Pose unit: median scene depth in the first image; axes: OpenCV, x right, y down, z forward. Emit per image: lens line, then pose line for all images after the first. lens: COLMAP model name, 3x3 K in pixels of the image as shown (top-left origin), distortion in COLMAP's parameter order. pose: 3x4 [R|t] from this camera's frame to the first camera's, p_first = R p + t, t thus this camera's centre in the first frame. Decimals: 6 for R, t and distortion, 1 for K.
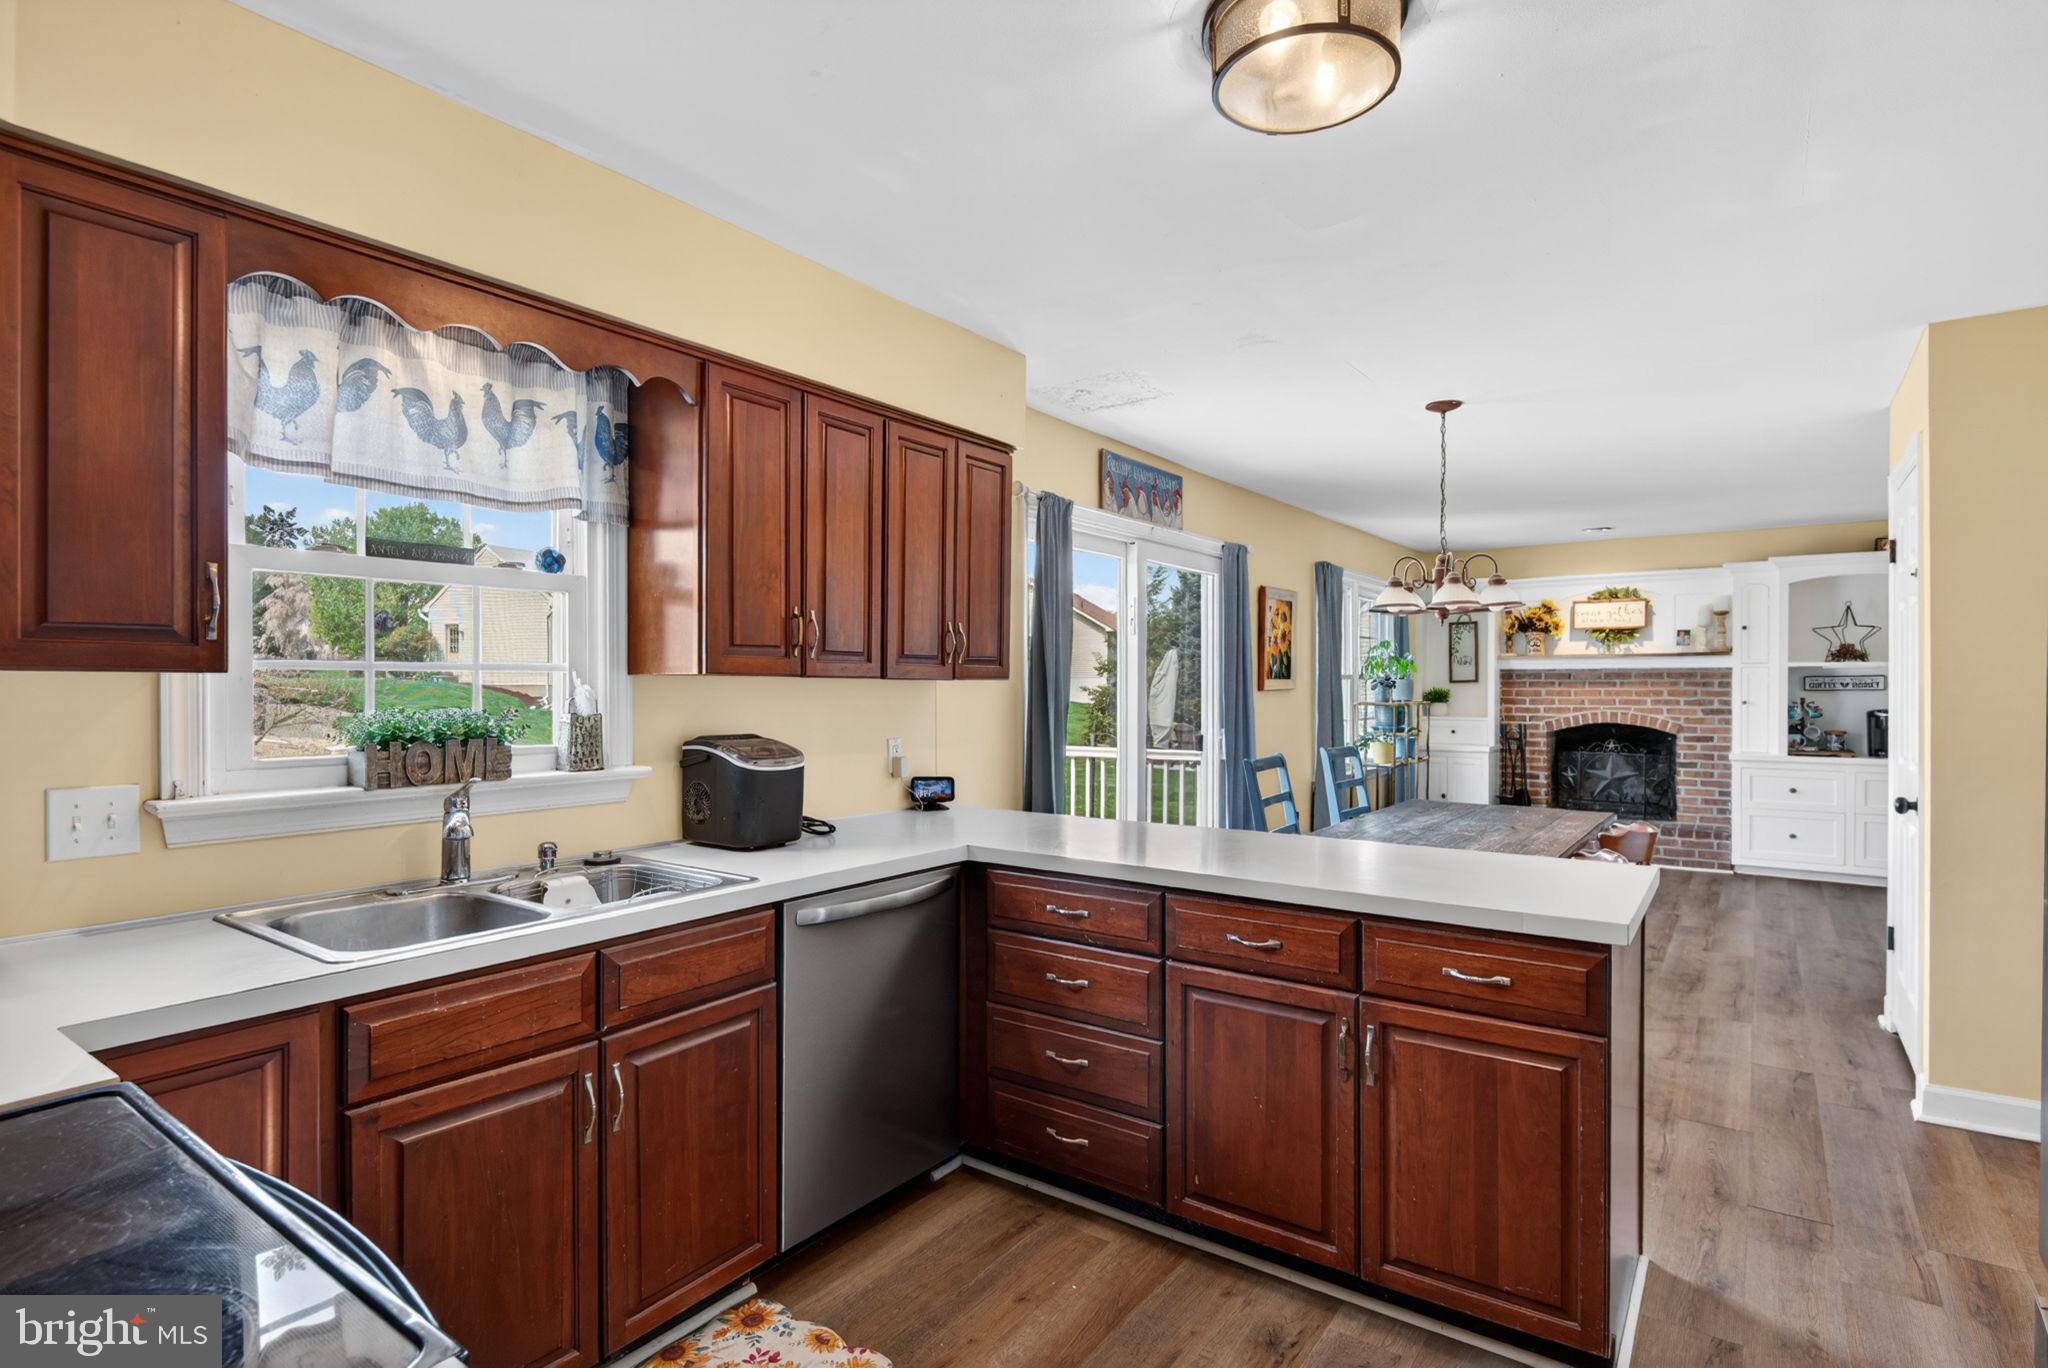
lens RADIAL K [[1033.2, 0, 1011.1], [0, 1033.2, 690.1], [0, 0, 1]] dist [-0.002614, -0.001183]
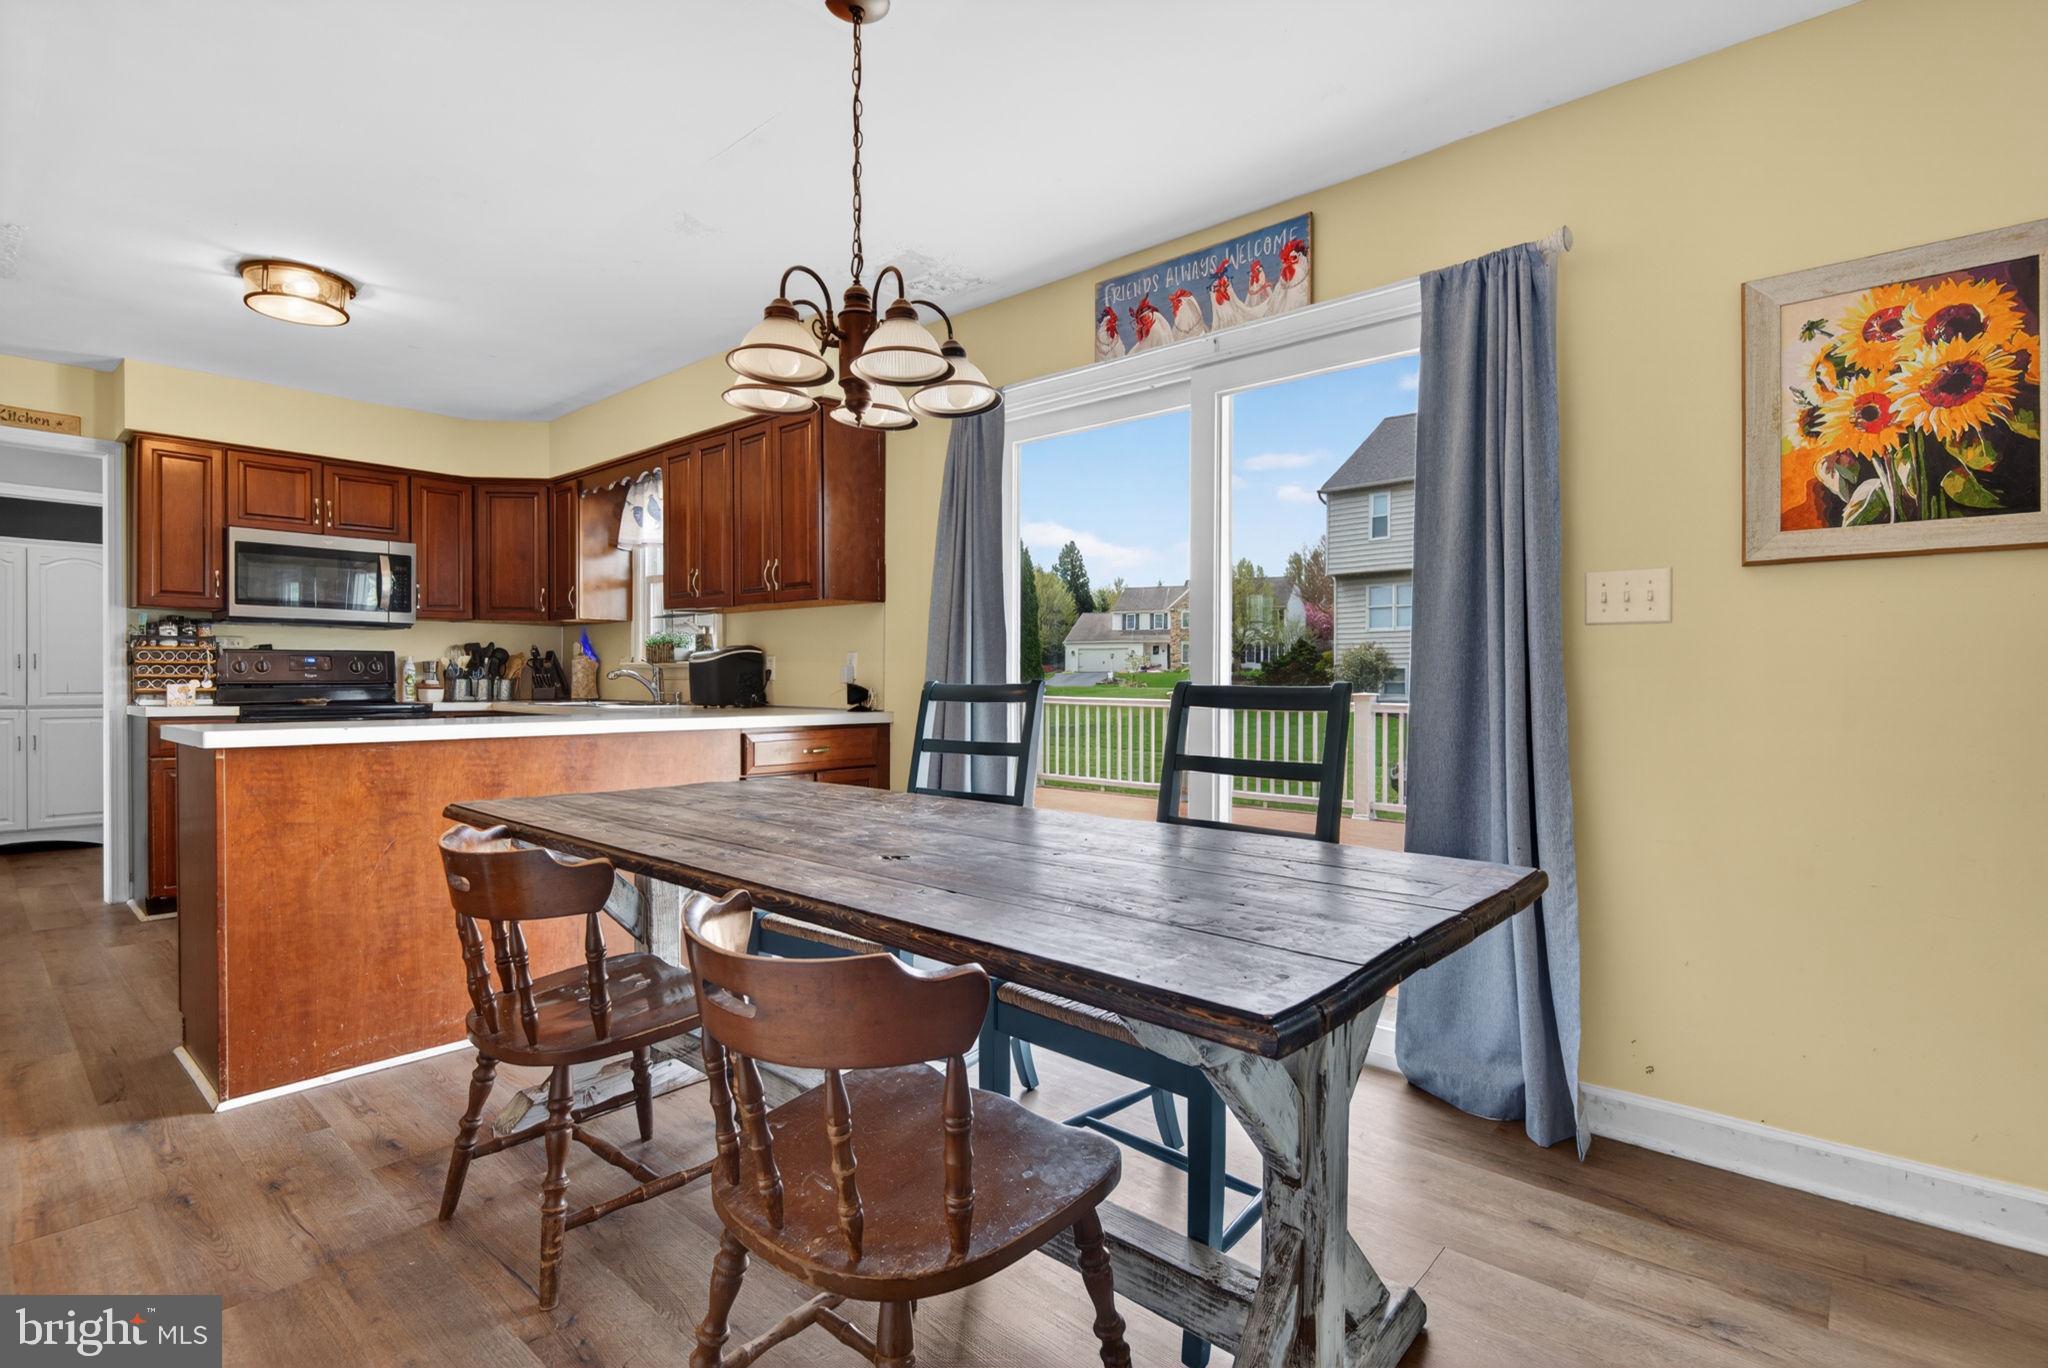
lens RADIAL K [[959.0, 0, 1029.4], [0, 959.0, 688.8], [0, 0, 1]] dist [-0.011329, -0.002246]
pose [[-0.085311, 0.008768, -0.996316, 1.449356], [-0.011471, 0.999886, 0.009782, 0.107376], [0.996288, 0.012263, -0.085201, 1.837980]]
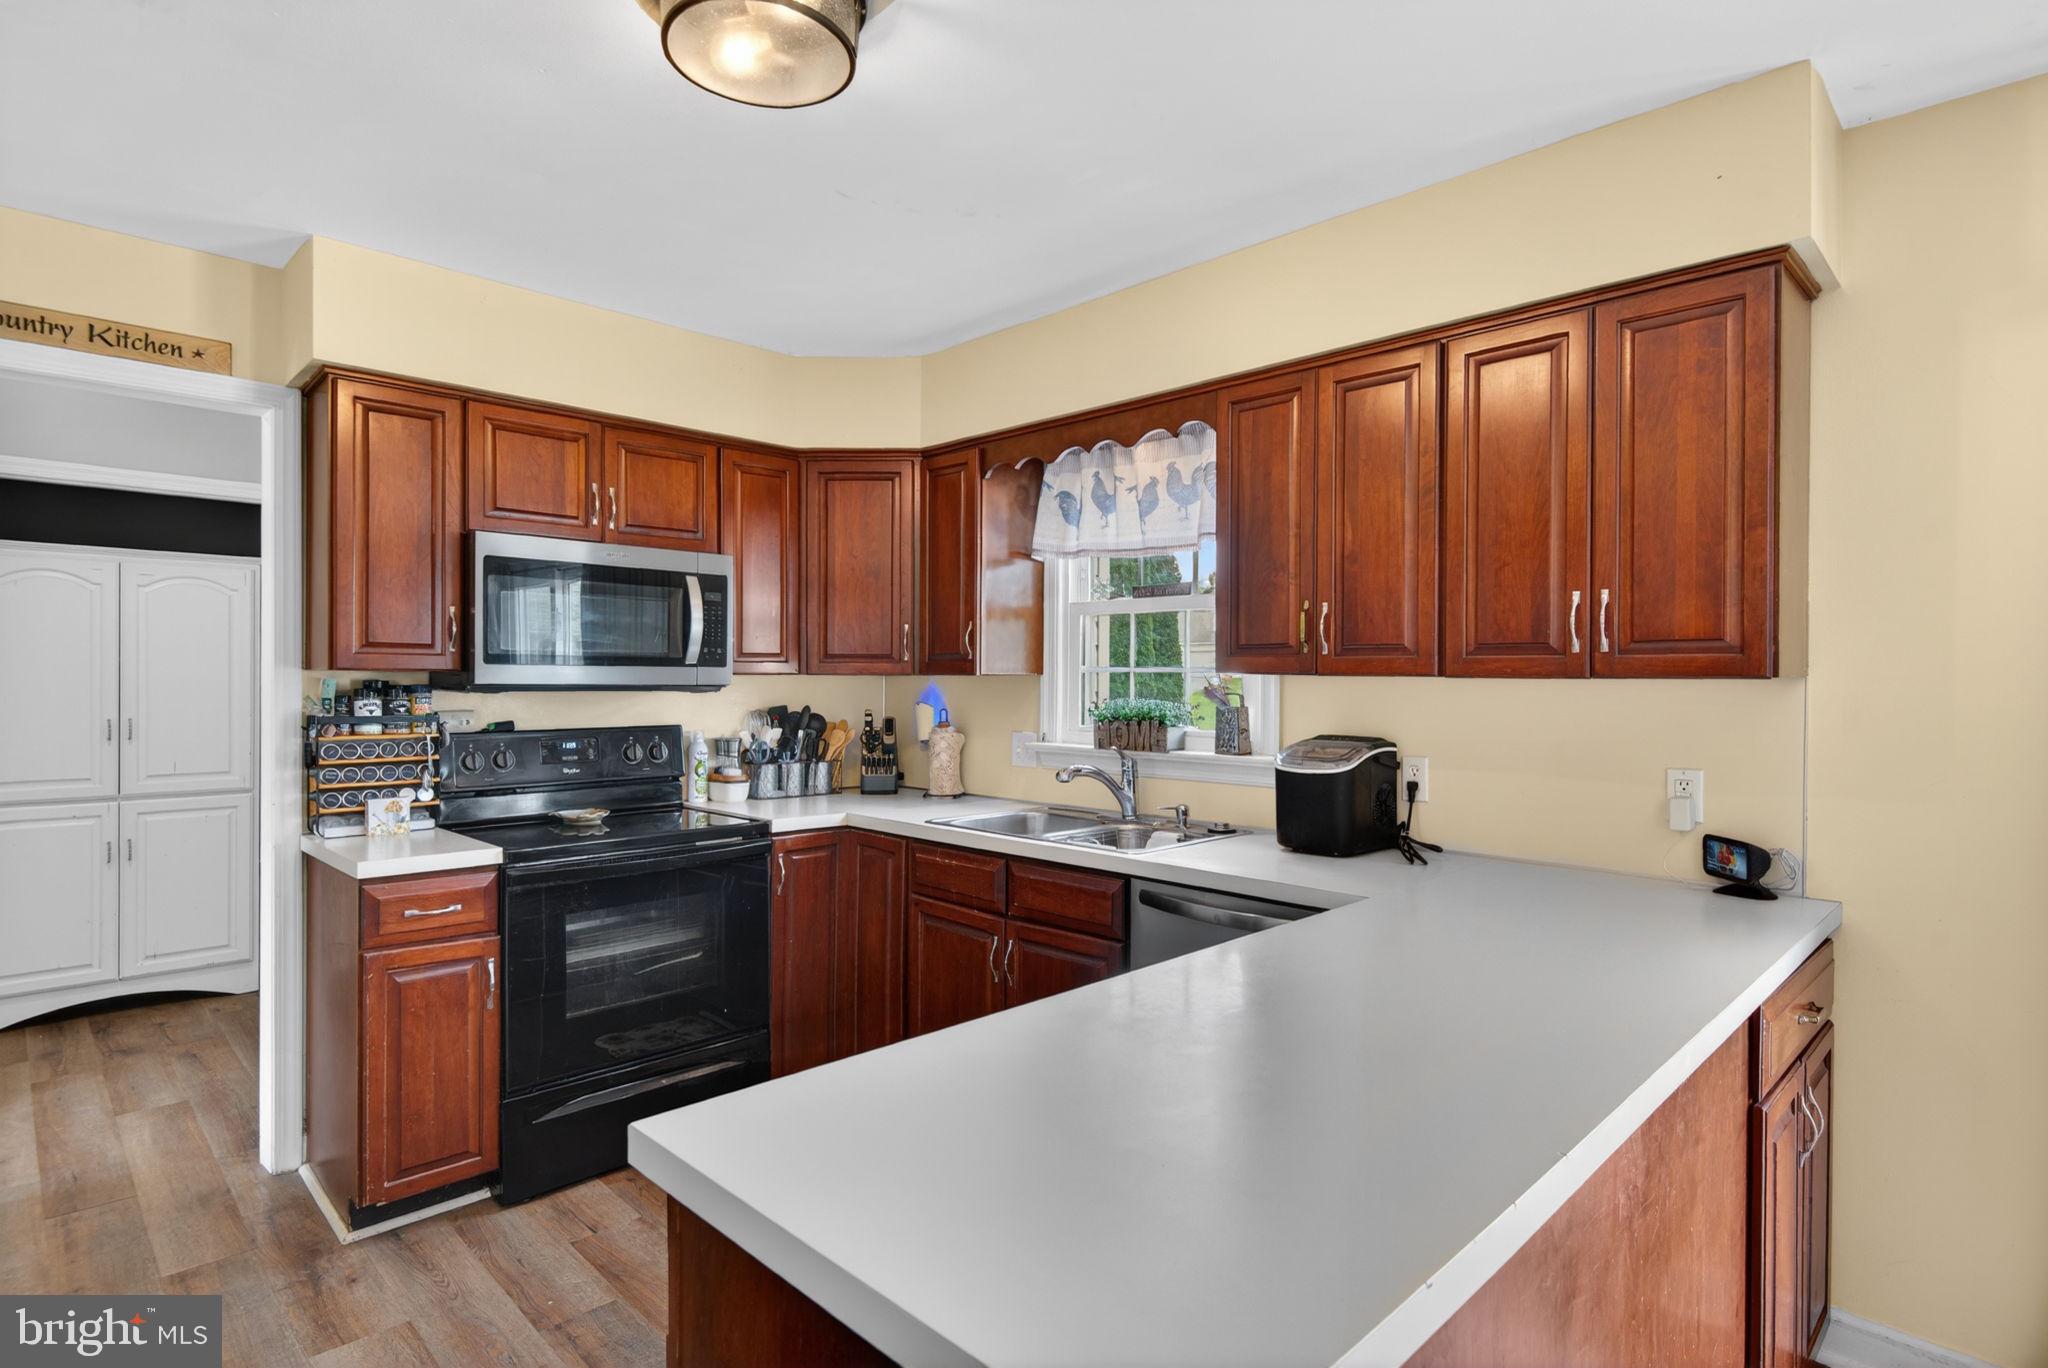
lens RADIAL K [[1033.2, 0, 1021.8], [0, 1033.2, 685.0], [0, 0, 1]] dist [-0.002614, -0.001183]
pose [[-0.157797, 0.001923, -0.987470, 0.822596], [-0.012681, 0.999912, 0.003974, -0.004996], [0.987390, 0.013150, -0.157759, 0.963662]]
